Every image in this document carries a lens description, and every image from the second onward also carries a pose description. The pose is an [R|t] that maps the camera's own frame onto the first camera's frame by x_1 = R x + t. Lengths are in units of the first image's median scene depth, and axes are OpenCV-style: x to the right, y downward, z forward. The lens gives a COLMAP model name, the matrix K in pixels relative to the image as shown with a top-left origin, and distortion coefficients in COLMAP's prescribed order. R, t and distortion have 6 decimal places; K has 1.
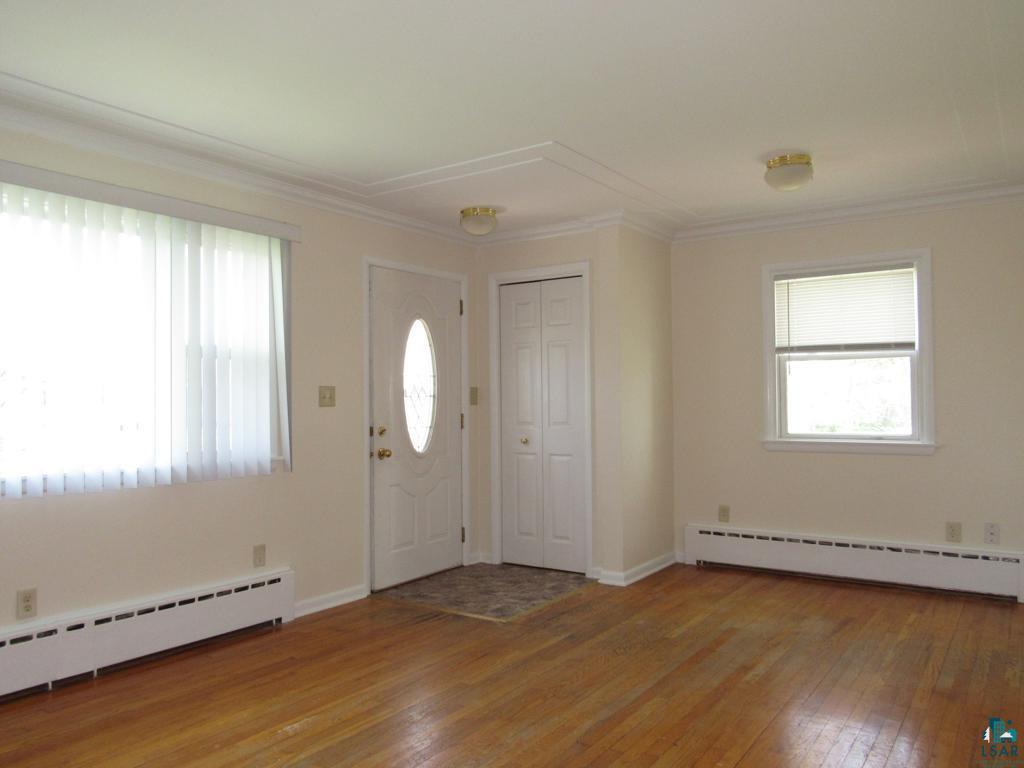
lens RADIAL K [[742.1, 0, 515.6], [0, 742.1, 378.8], [0, 0, 1]] dist [-0.032588, 0.004044]
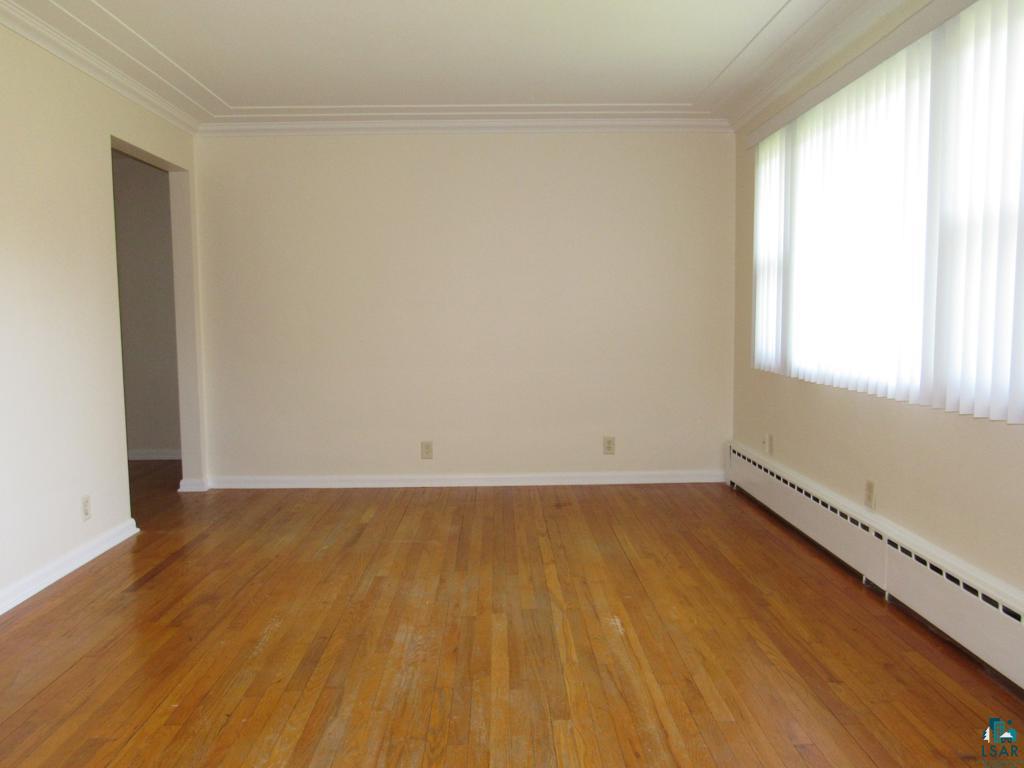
lens RADIAL K [[742.1, 0, 513.2], [0, 742.1, 382.7], [0, 0, 1]] dist [-0.032588, 0.004044]
pose [[-0.799459, 0.066354, -0.597044, 0.386609], [0.029980, 0.997049, 0.070666, 0.061805], [0.599972, 0.038595, -0.799090, 1.652834]]
